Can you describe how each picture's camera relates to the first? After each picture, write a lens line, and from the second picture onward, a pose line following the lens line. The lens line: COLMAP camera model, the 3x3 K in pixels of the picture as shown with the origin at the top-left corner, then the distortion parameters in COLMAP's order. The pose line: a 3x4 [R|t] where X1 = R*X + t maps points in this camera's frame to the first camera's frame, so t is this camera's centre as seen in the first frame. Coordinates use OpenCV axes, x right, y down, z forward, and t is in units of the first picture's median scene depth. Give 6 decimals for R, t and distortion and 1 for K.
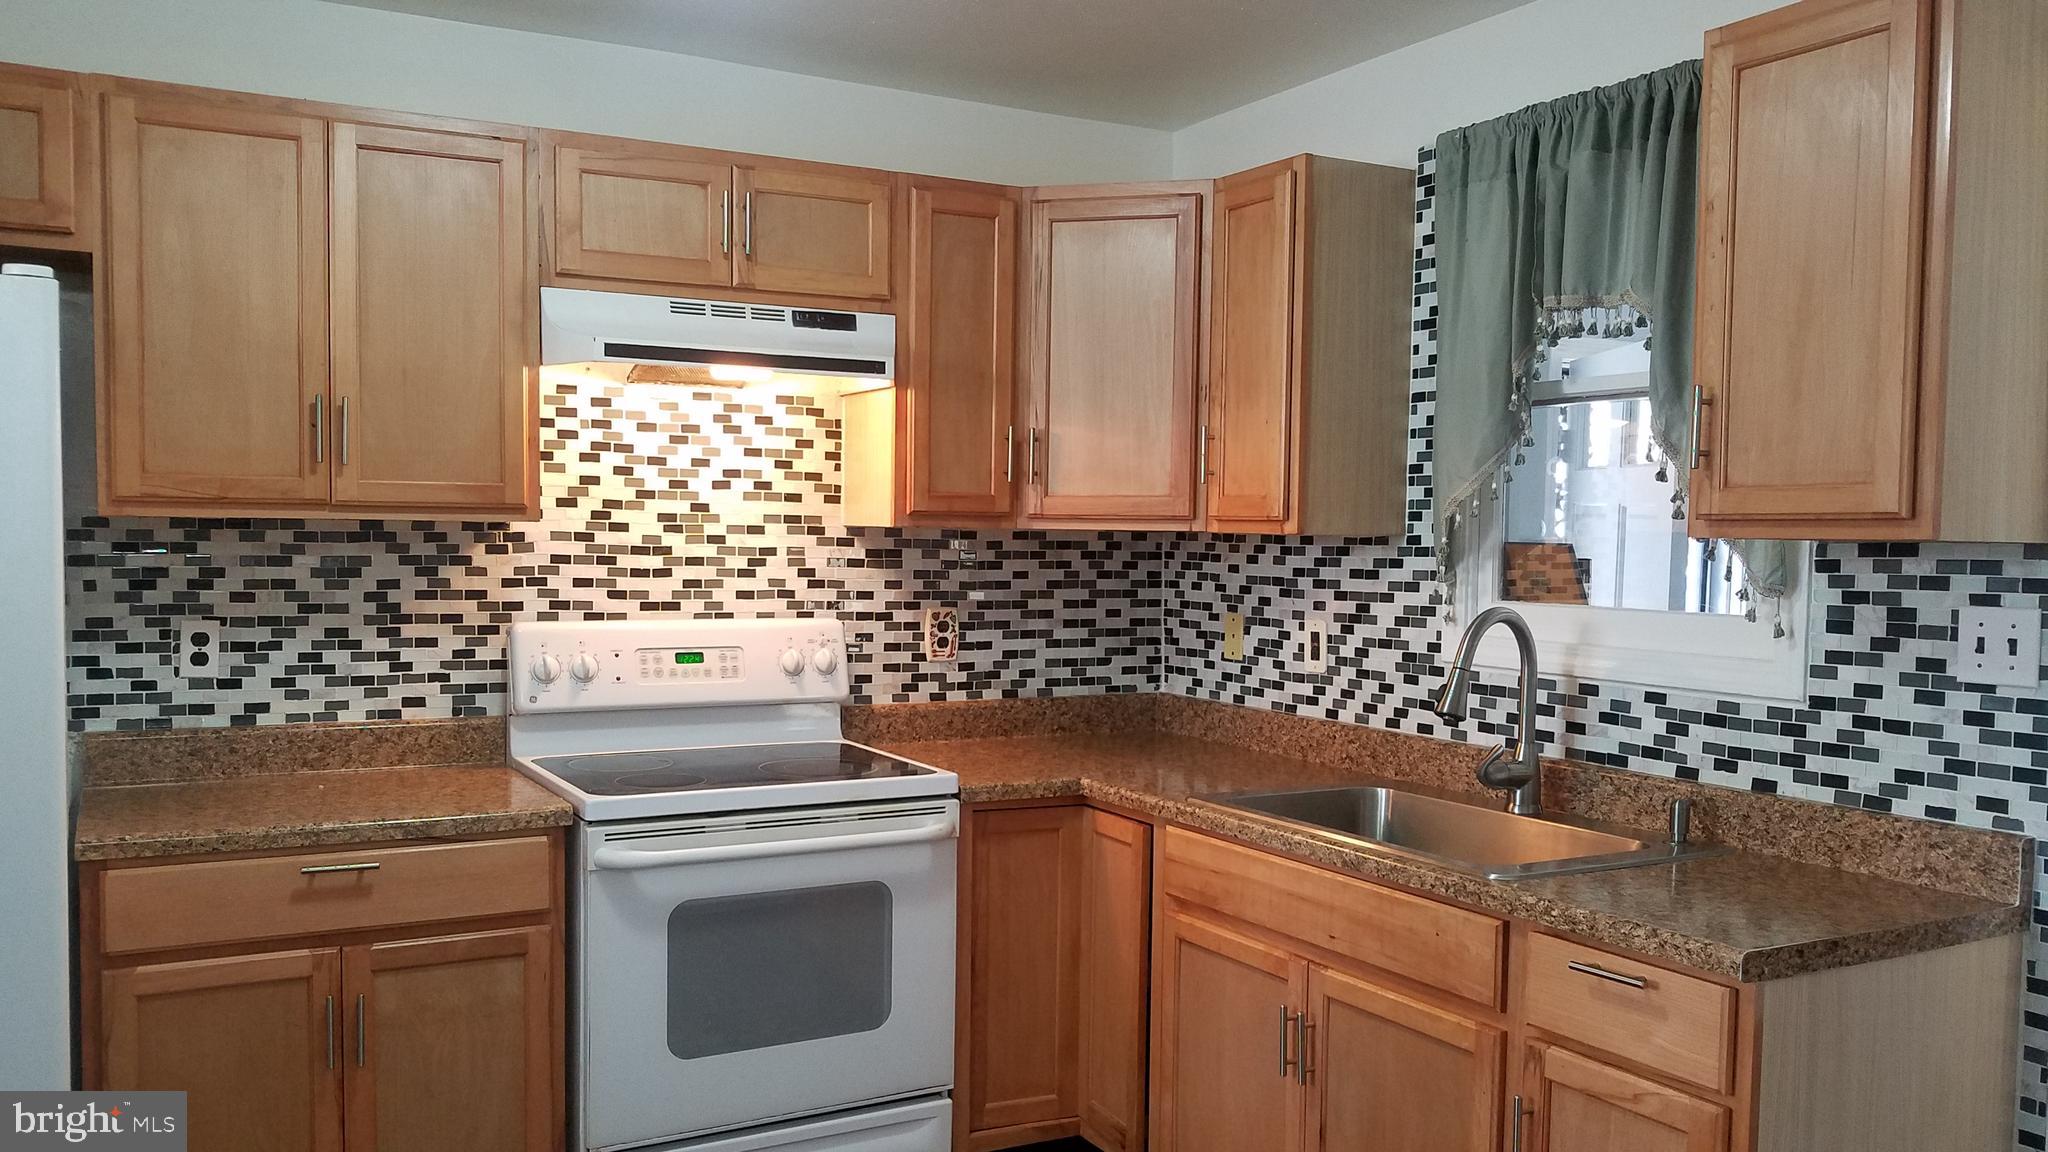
lens RADIAL K [[1601.7, 0, 1000.2], [0, 1601.7, 639.4], [0, 0, 1]] dist [0.010243, -0.044494]
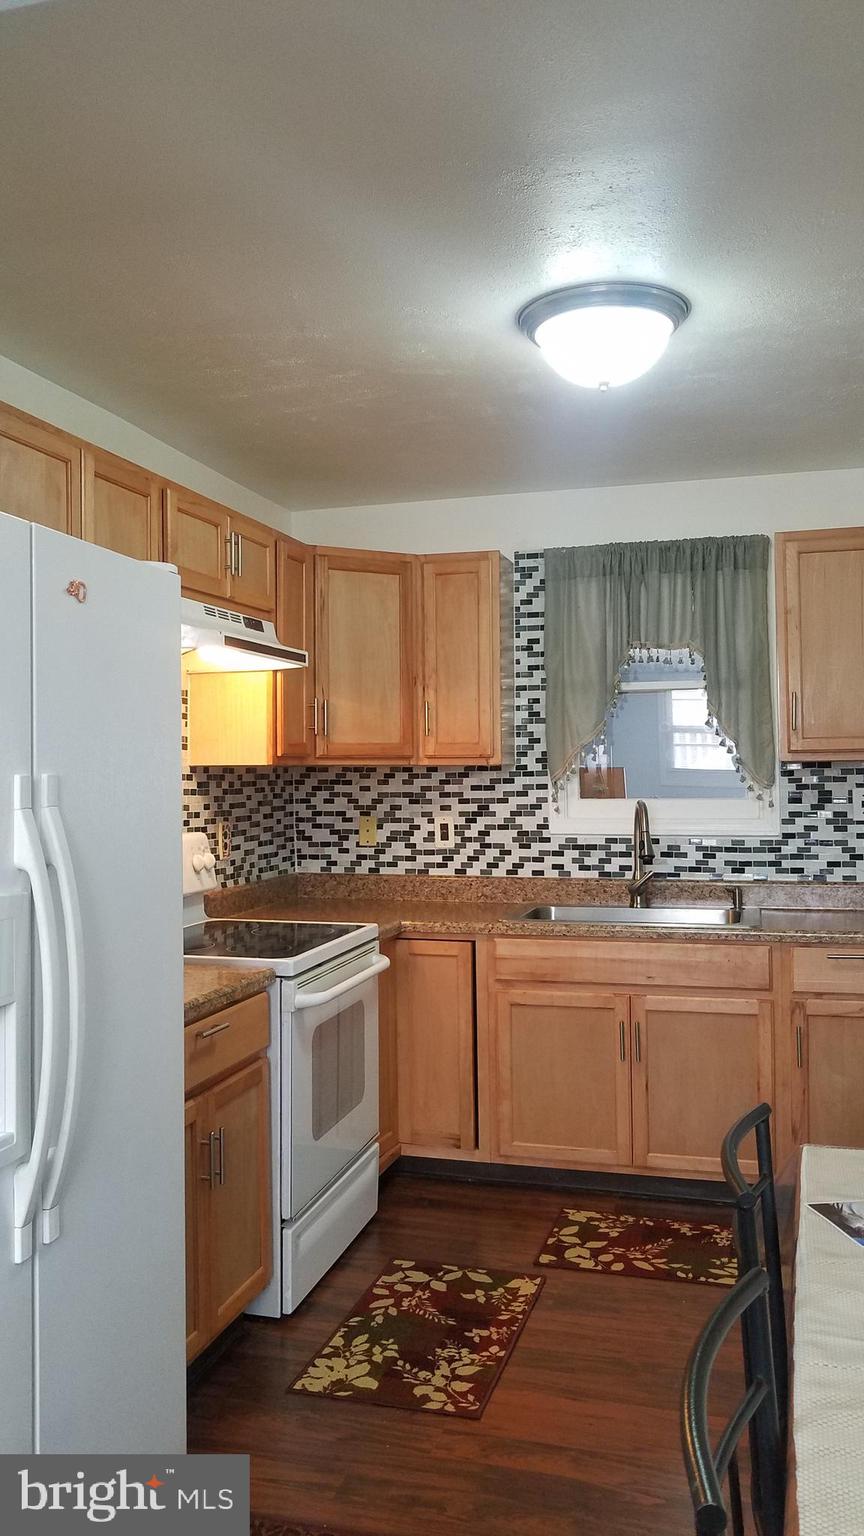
lens RADIAL K [[1201.3, 0, 382.8], [0, 1201.3, 755.4], [0, 0, 1]] dist [0.010243, -0.044494]
pose [[0.717216, -0.011004, 0.696764, -0.801398], [0.066421, 0.996402, -0.052635, -0.015692], [-0.693678, 0.084030, 0.715366, 0.152975]]
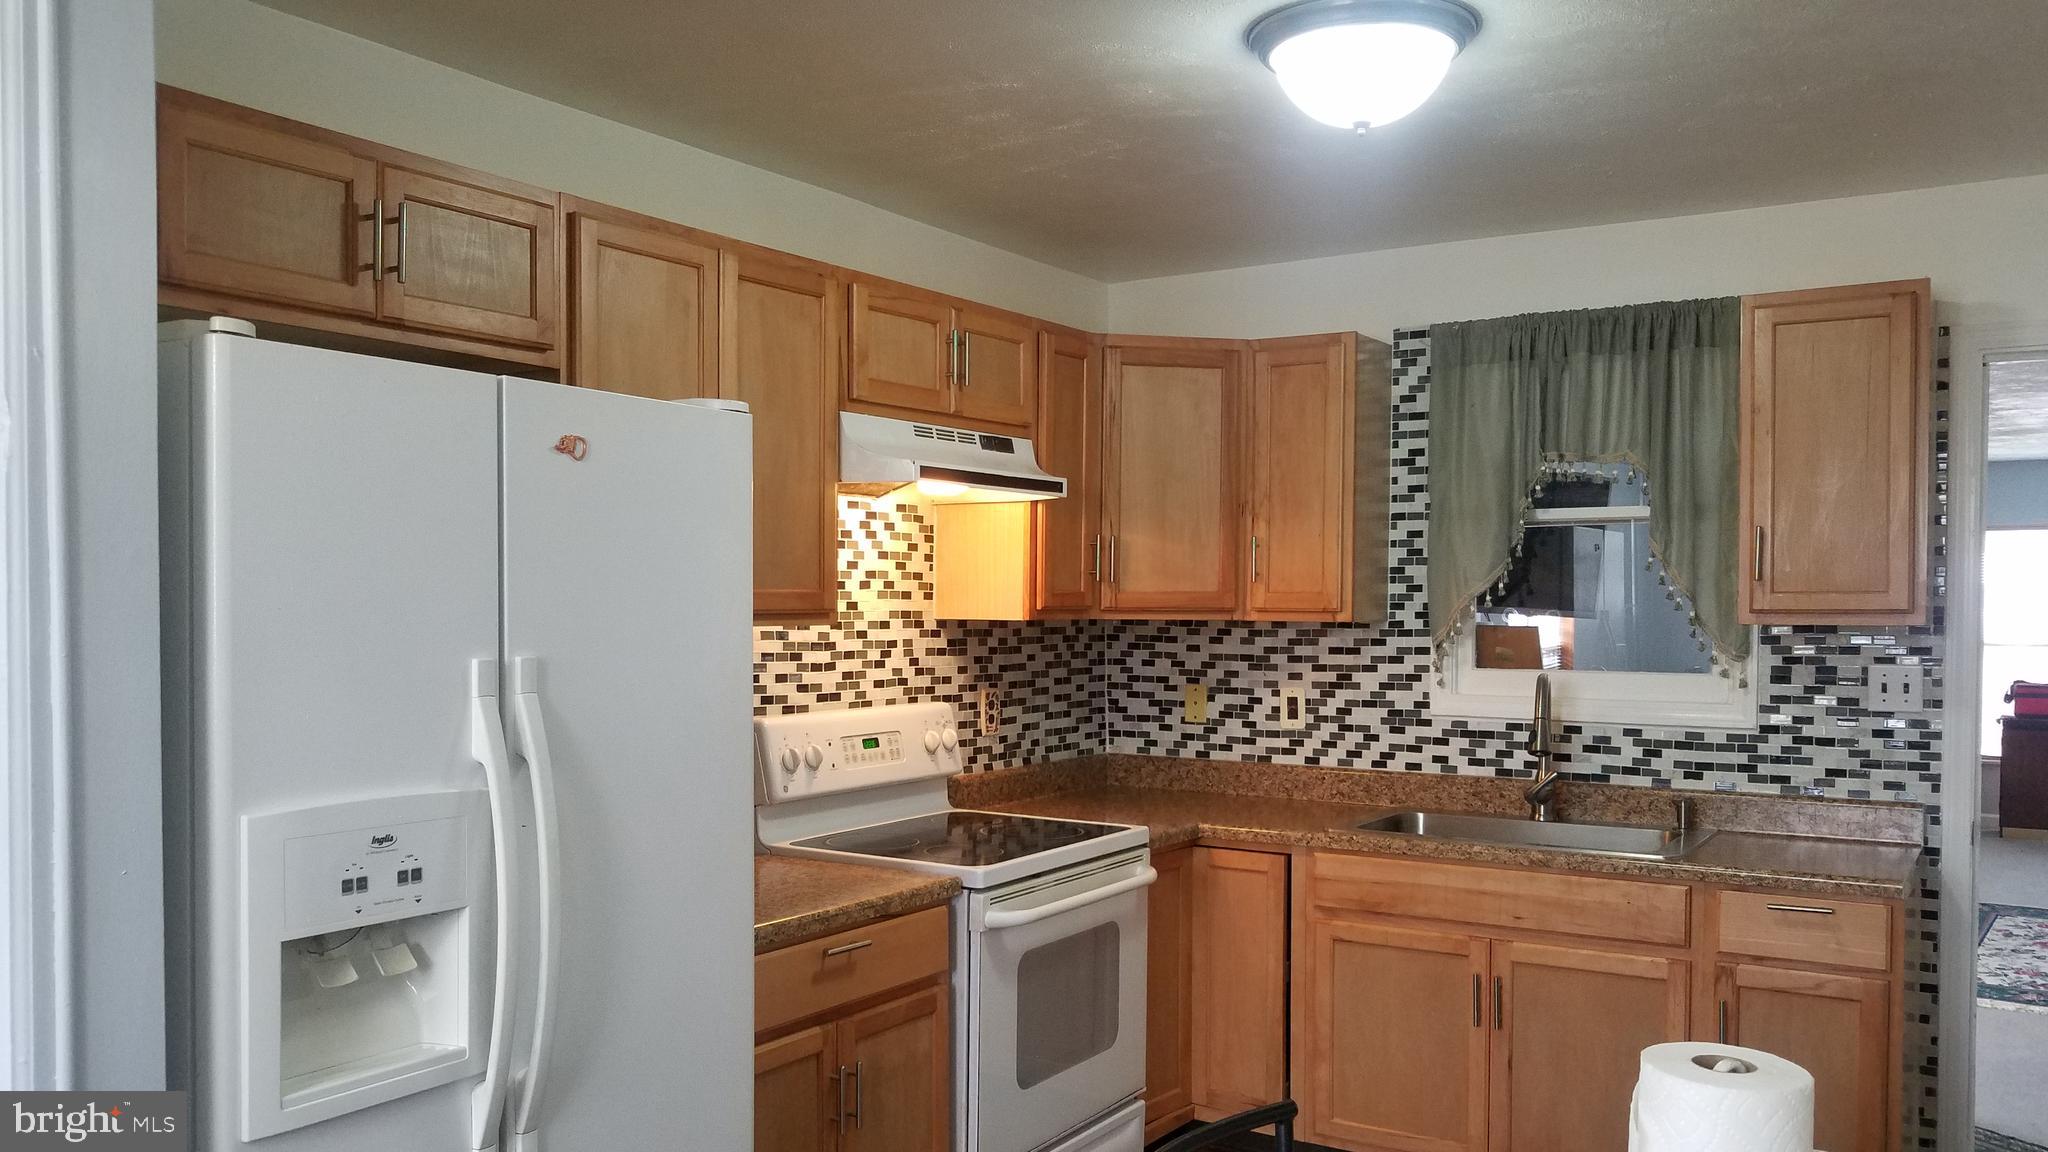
lens RADIAL K [[1601.7, 0, 977.0], [0, 1601.7, 674.9], [0, 0, 1]] dist [0.010243, -0.044494]
pose [[0.886059, -0.033776, 0.462341, -0.673400], [0.041566, 0.999113, -0.006672, -0.026418], [-0.461706, 0.025130, 0.886677, -0.009736]]
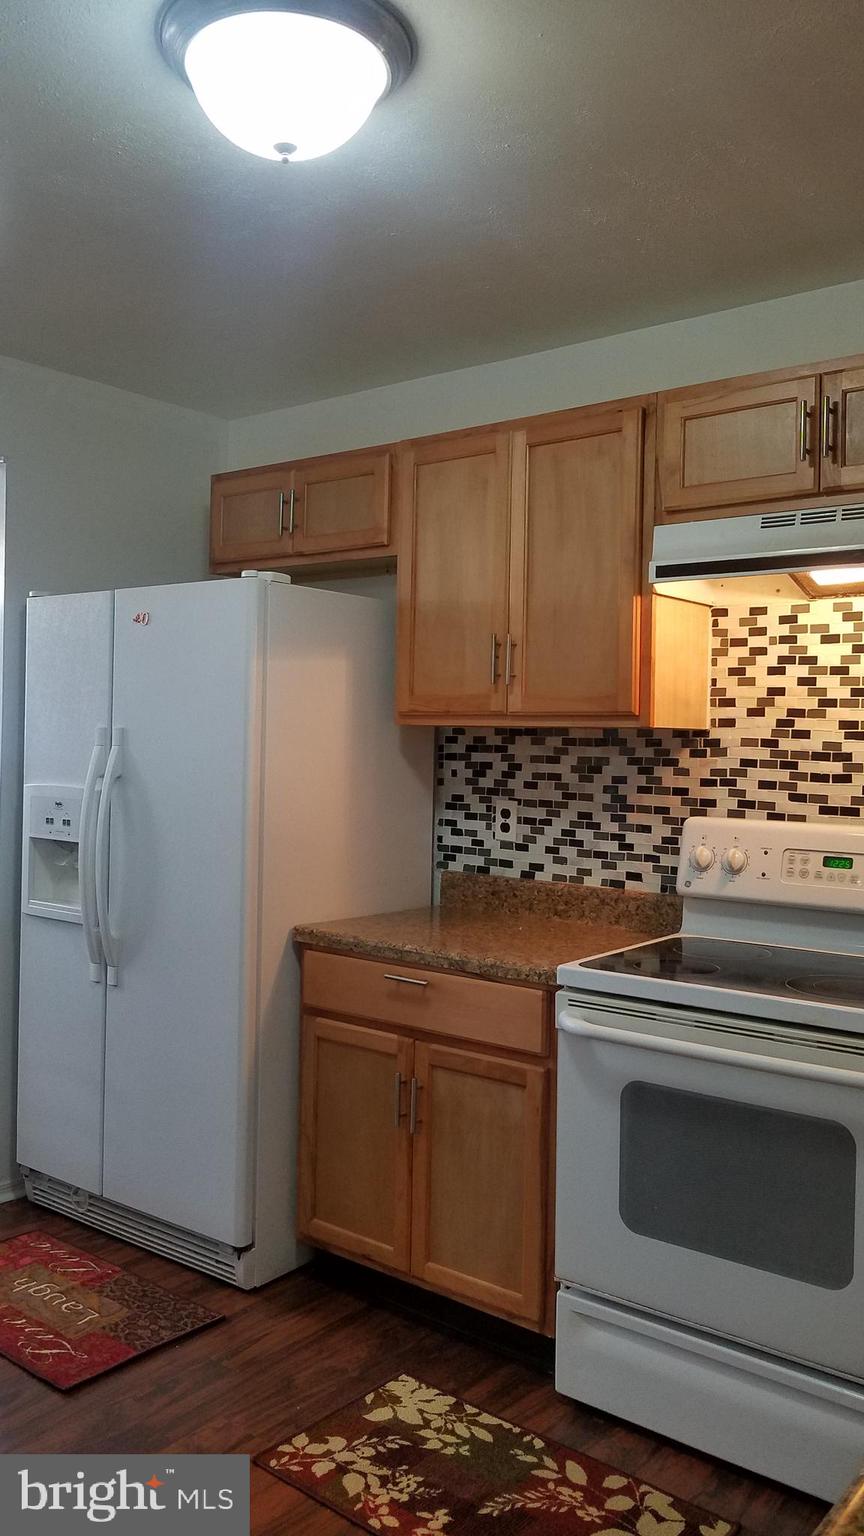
lens RADIAL K [[1201.3, 0, 422.0], [0, 1201.3, 762.3], [0, 0, 1]] dist [0.010243, -0.044494]
pose [[0.390729, 0.010607, -0.920445, 0.424927], [-0.076588, 0.996841, -0.021024, -0.016379], [0.917314, 0.078710, 0.390307, 0.485795]]
